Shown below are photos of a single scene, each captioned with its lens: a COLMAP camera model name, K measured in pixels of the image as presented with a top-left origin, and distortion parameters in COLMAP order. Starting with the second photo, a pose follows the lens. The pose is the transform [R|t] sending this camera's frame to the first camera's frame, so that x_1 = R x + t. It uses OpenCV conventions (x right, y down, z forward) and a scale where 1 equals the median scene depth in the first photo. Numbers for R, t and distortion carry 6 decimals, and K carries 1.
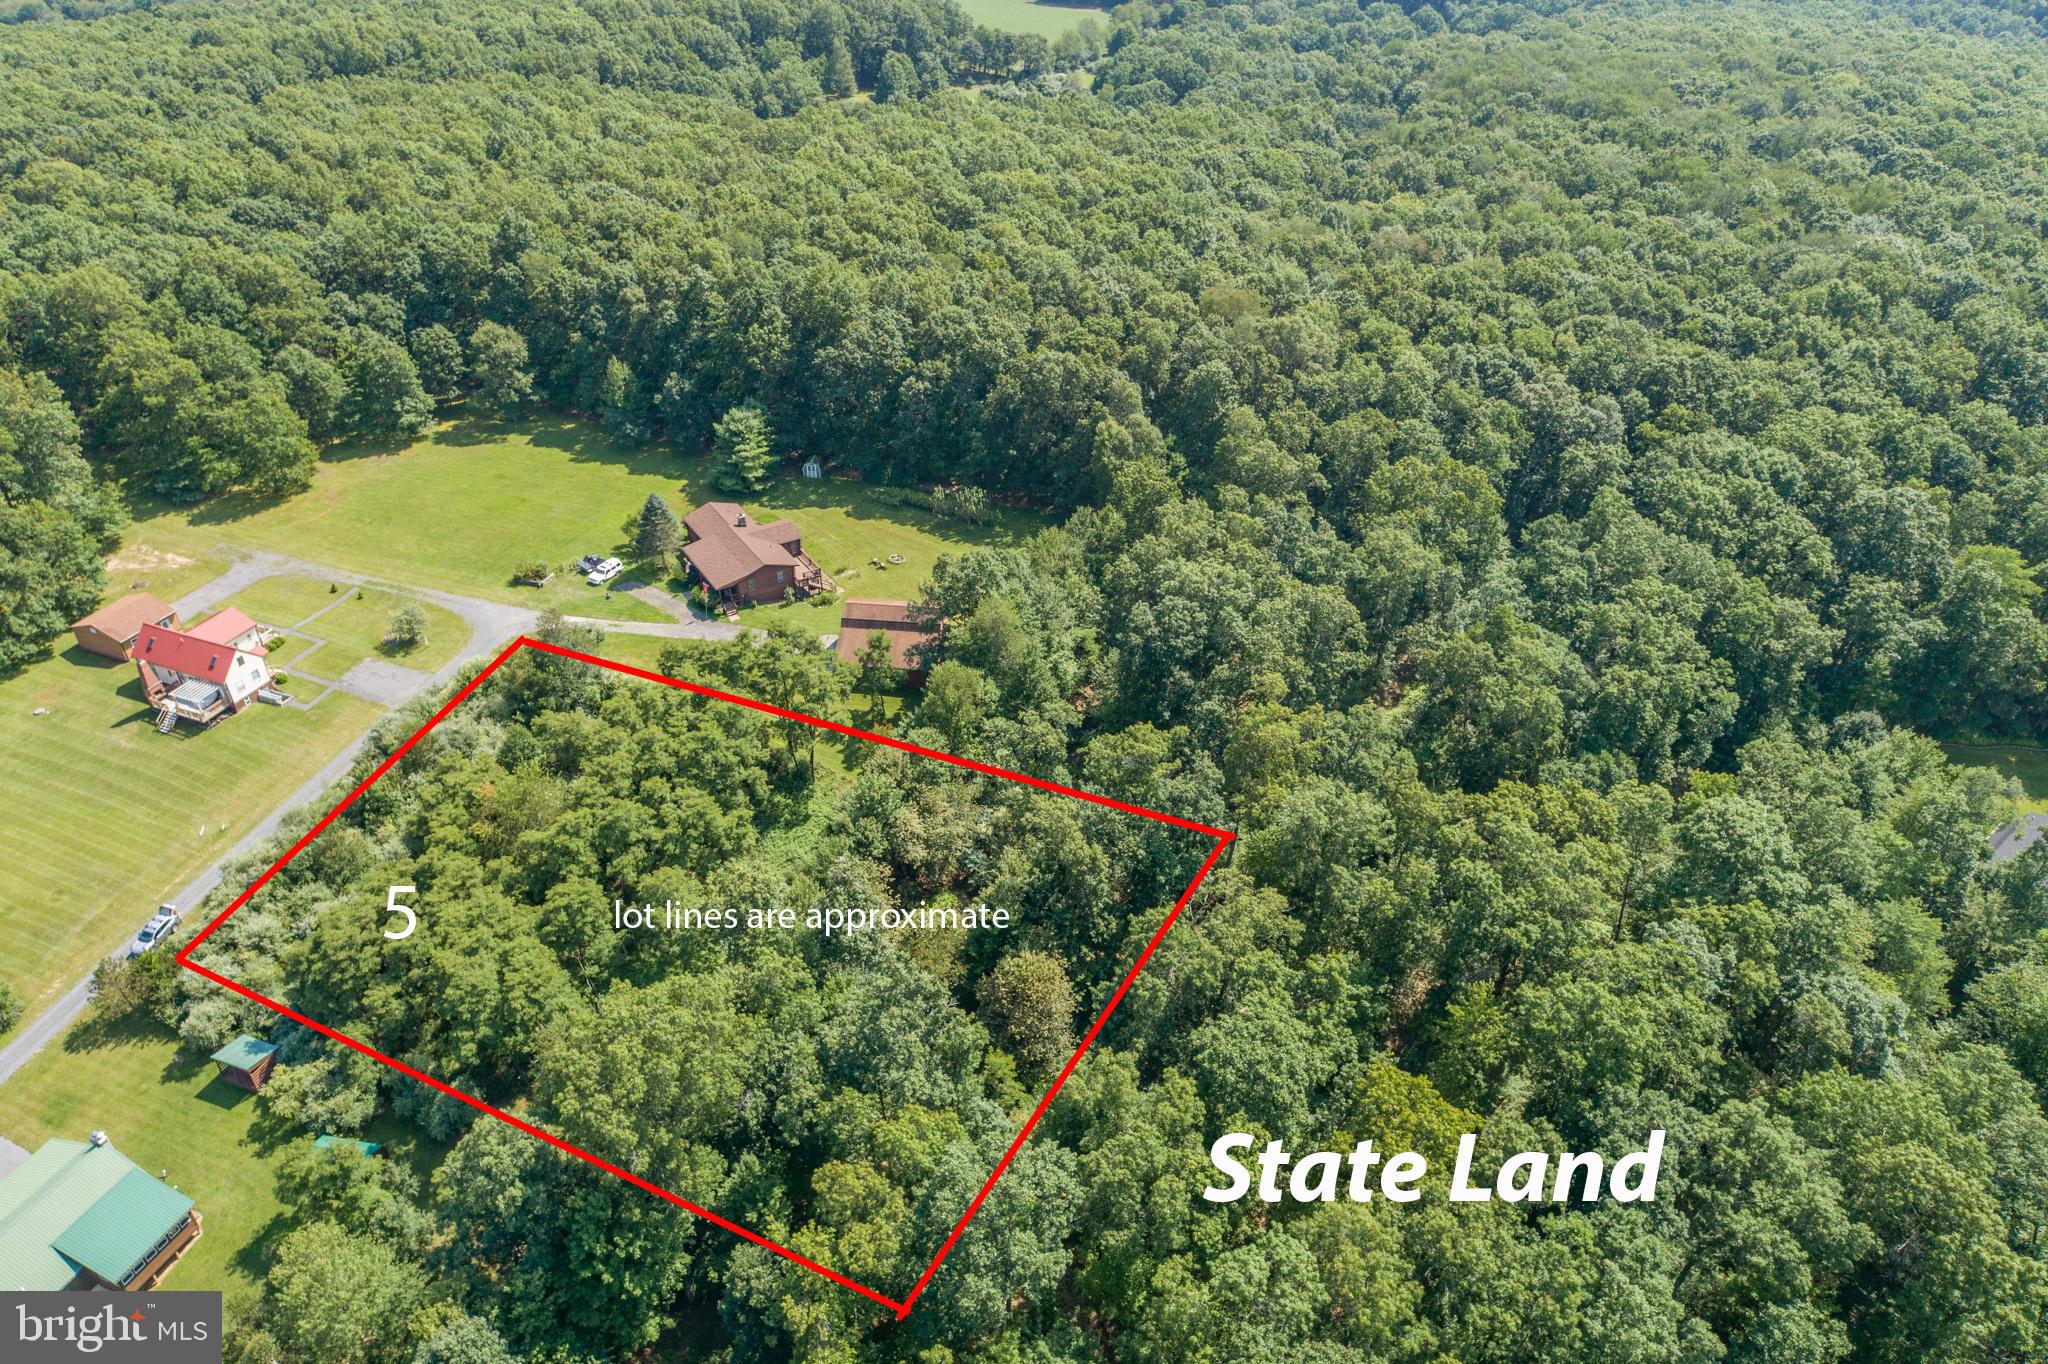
lens RADIAL K [[1393.1, 0, 1035.4], [0, 1393.1, 680.8], [0, 0, 1]] dist [-0.002603, 0.014893]
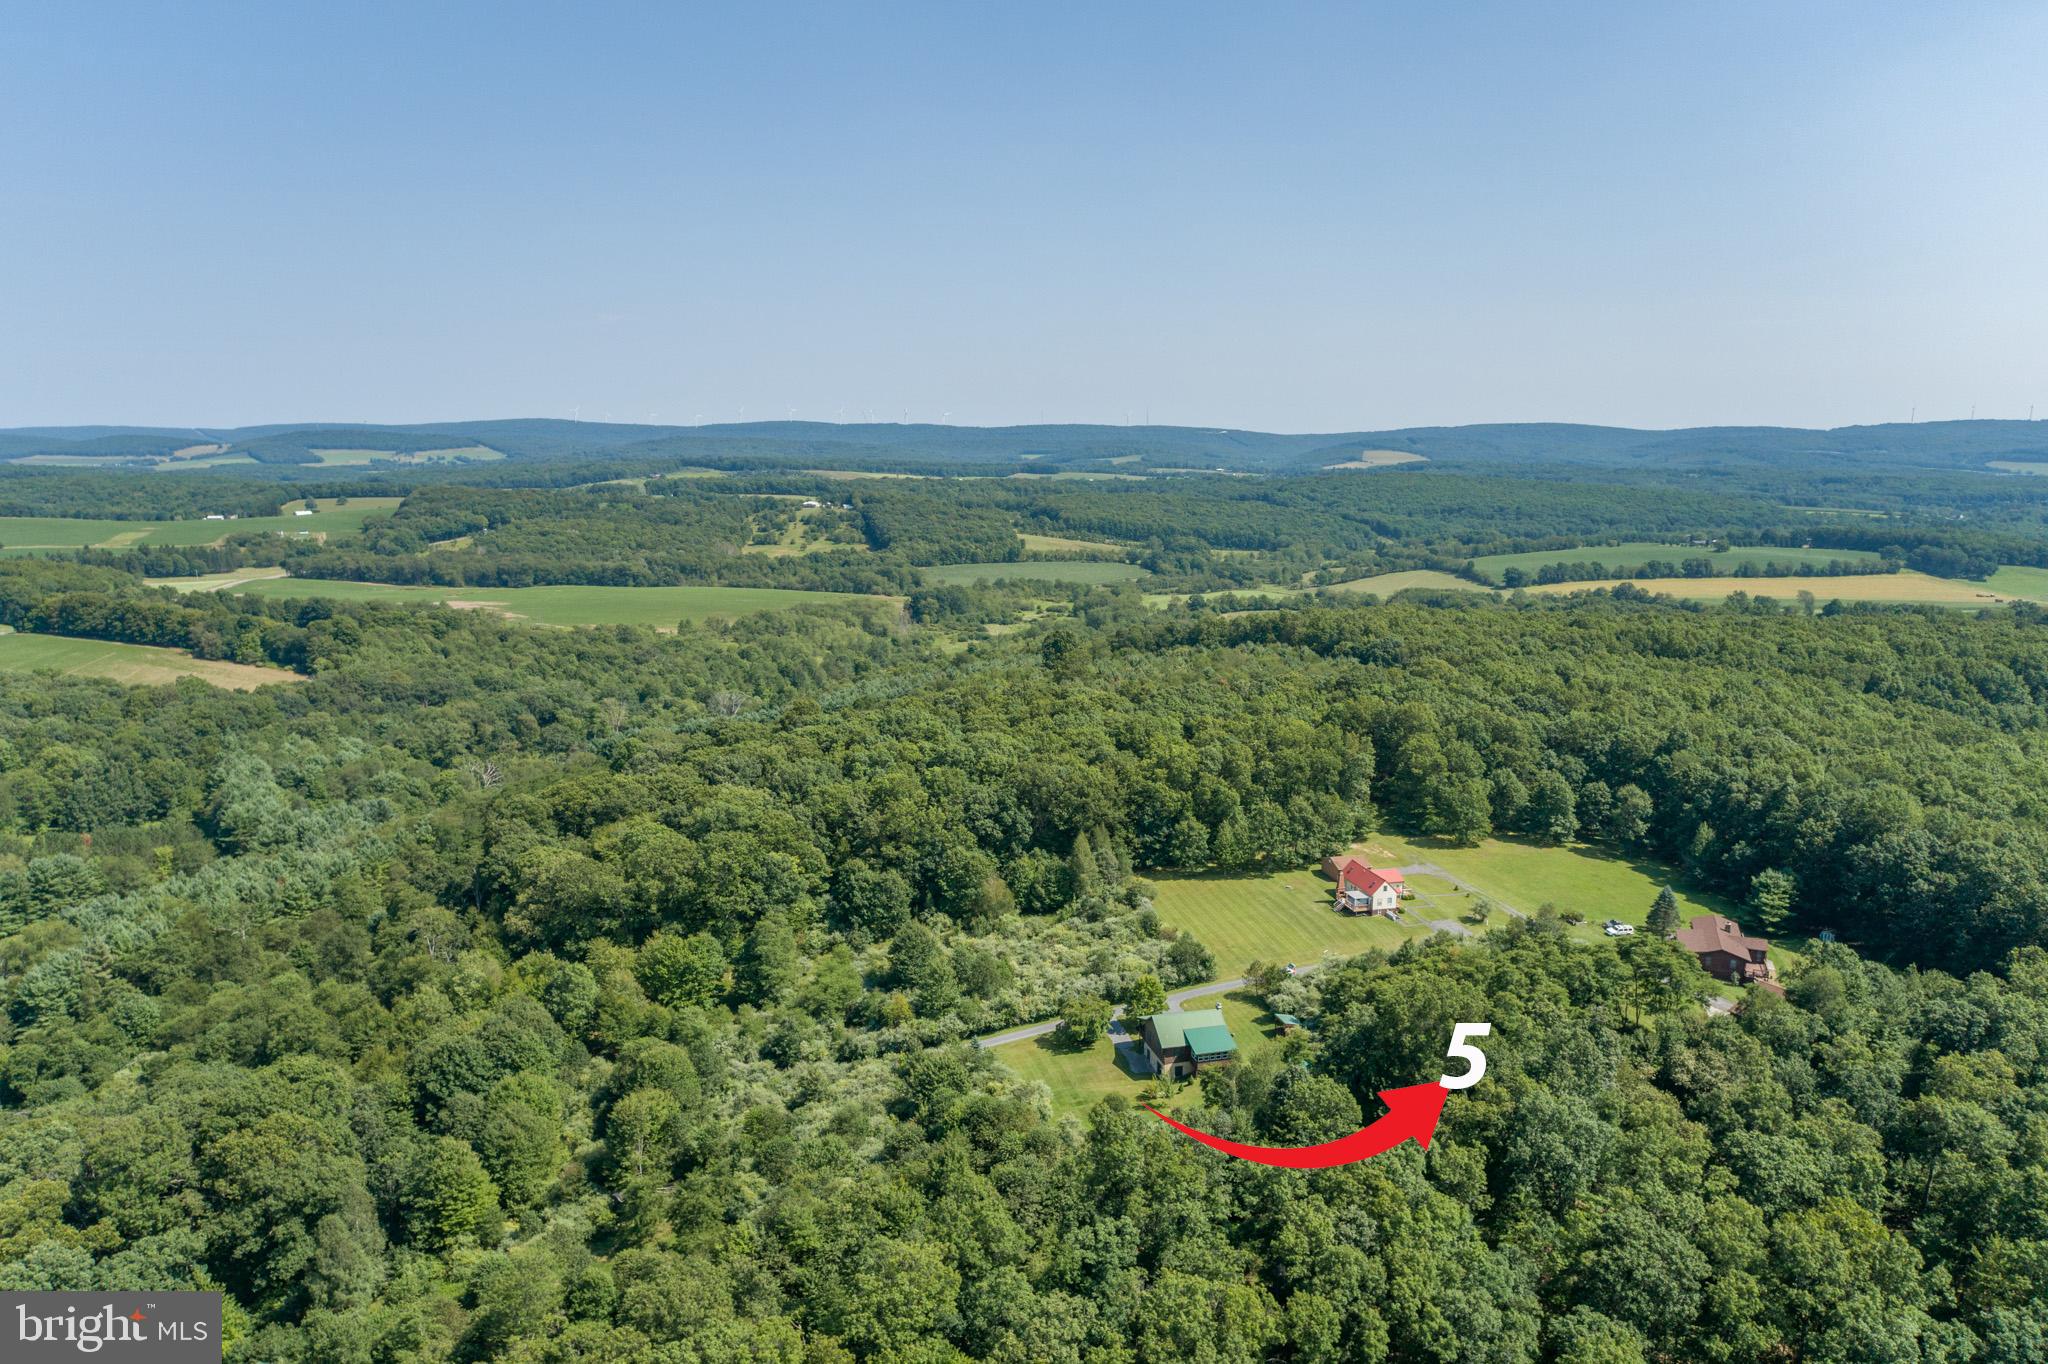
lens RADIAL K [[1393.1, 0, 1019.5], [0, 1393.1, 691.2], [0, 0, 1]] dist [-0.002603, 0.014893]
pose [[0.587721, 0.145451, -0.795882, 0.396032], [-0.461568, 0.868197, -0.182179, 0.230886], [0.664484, 0.474424, 0.577393, -0.332960]]
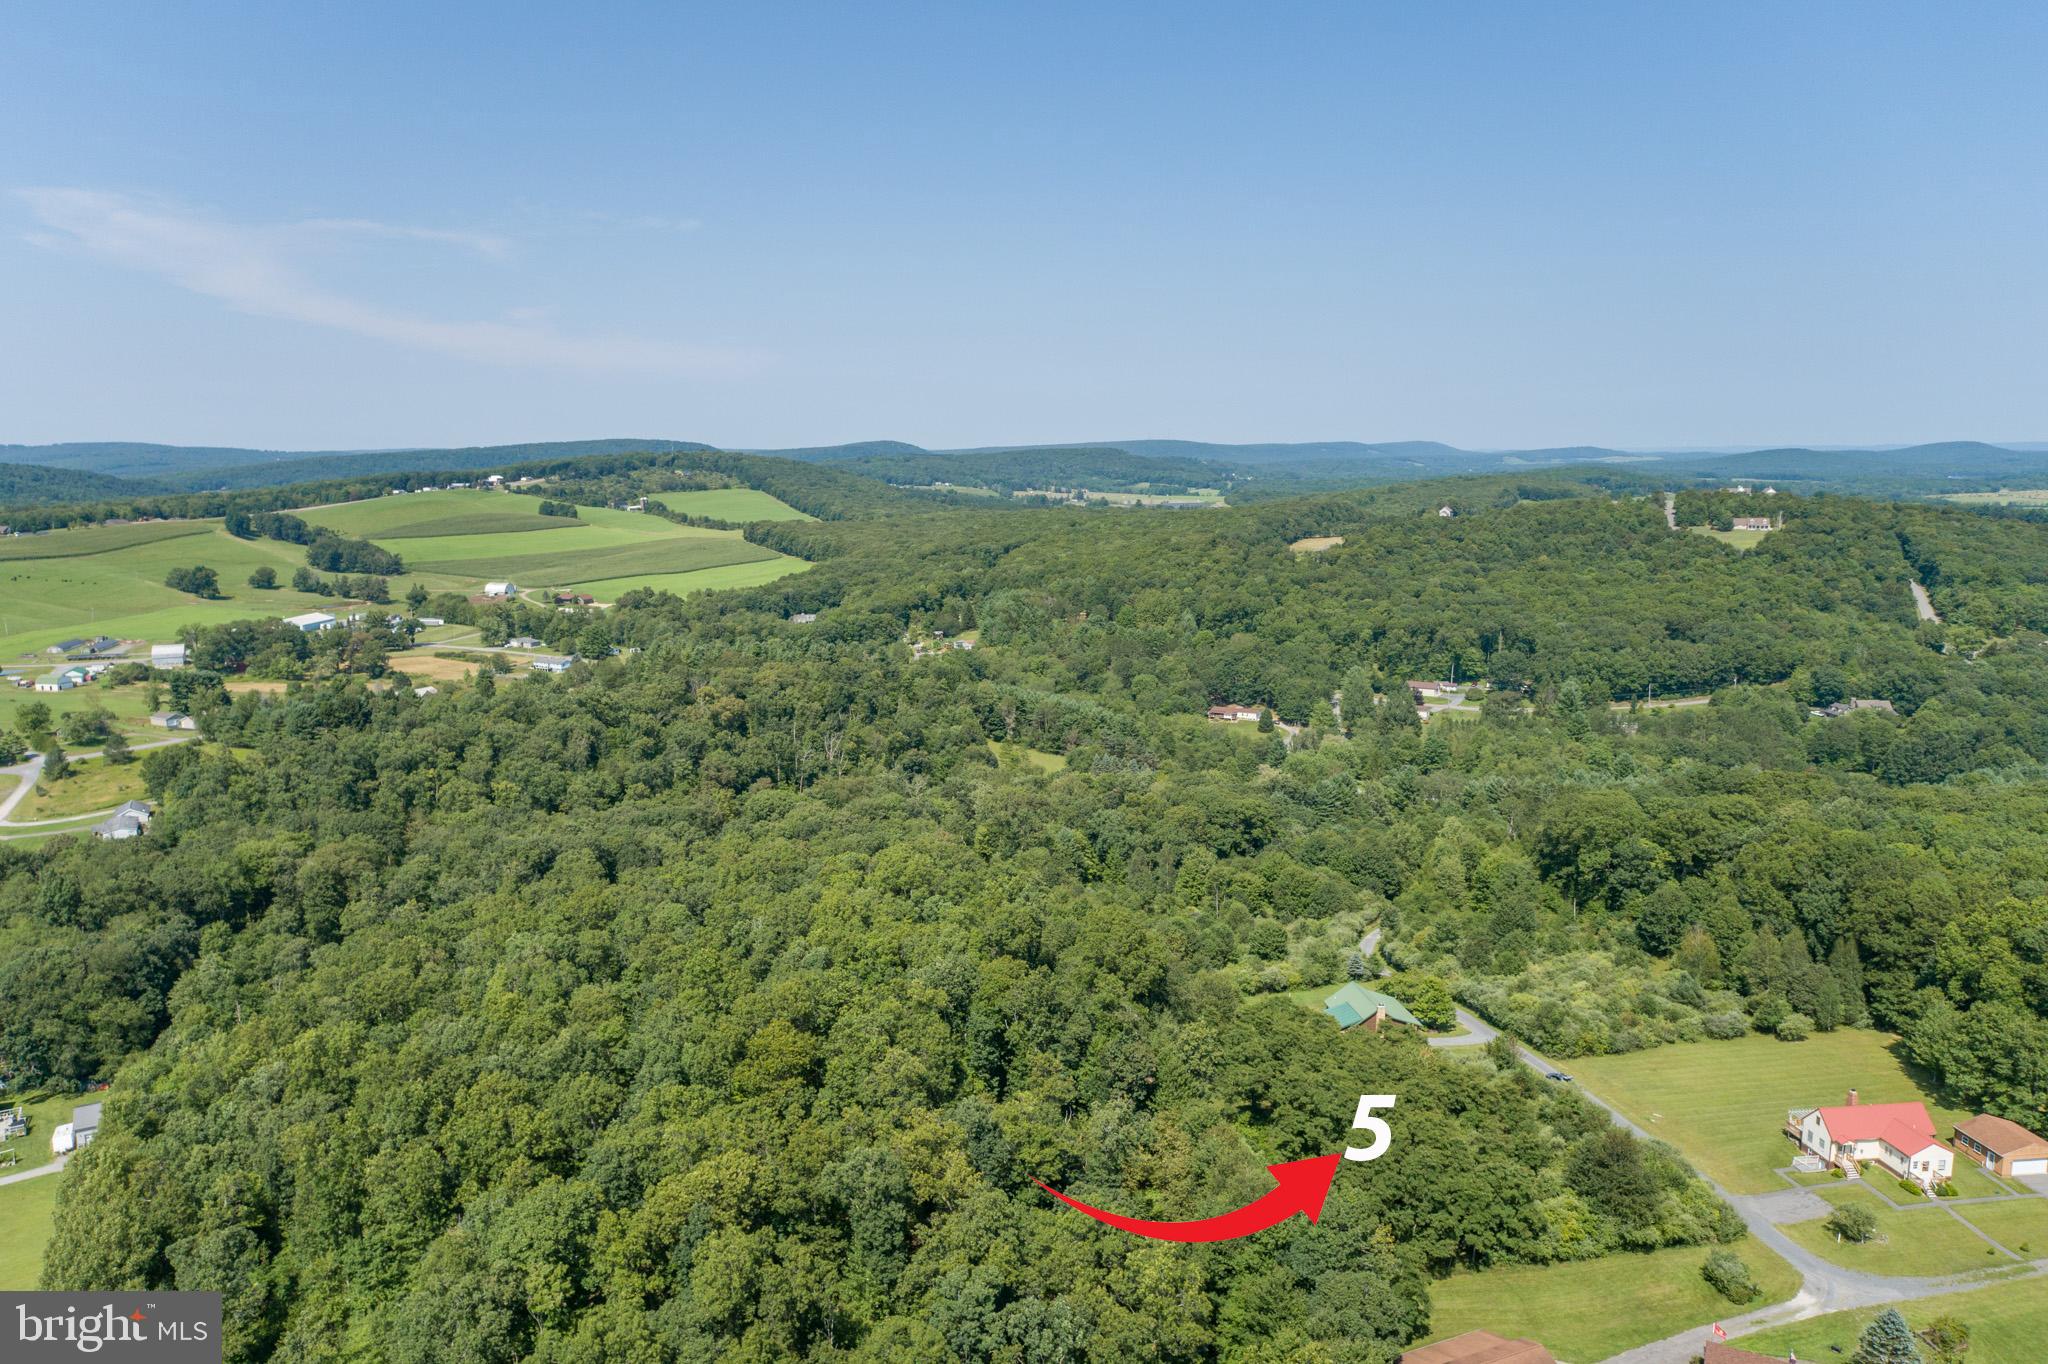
lens RADIAL K [[1393.1, 0, 1024.3], [0, 1393.1, 681.9], [0, 0, 1]] dist [-0.002603, 0.014893]
pose [[-0.875371, 0.082131, -0.476425, 0.393794], [-0.273238, 0.728926, 0.627700, -0.623835], [0.398832, 0.679648, -0.615639, 0.917676]]
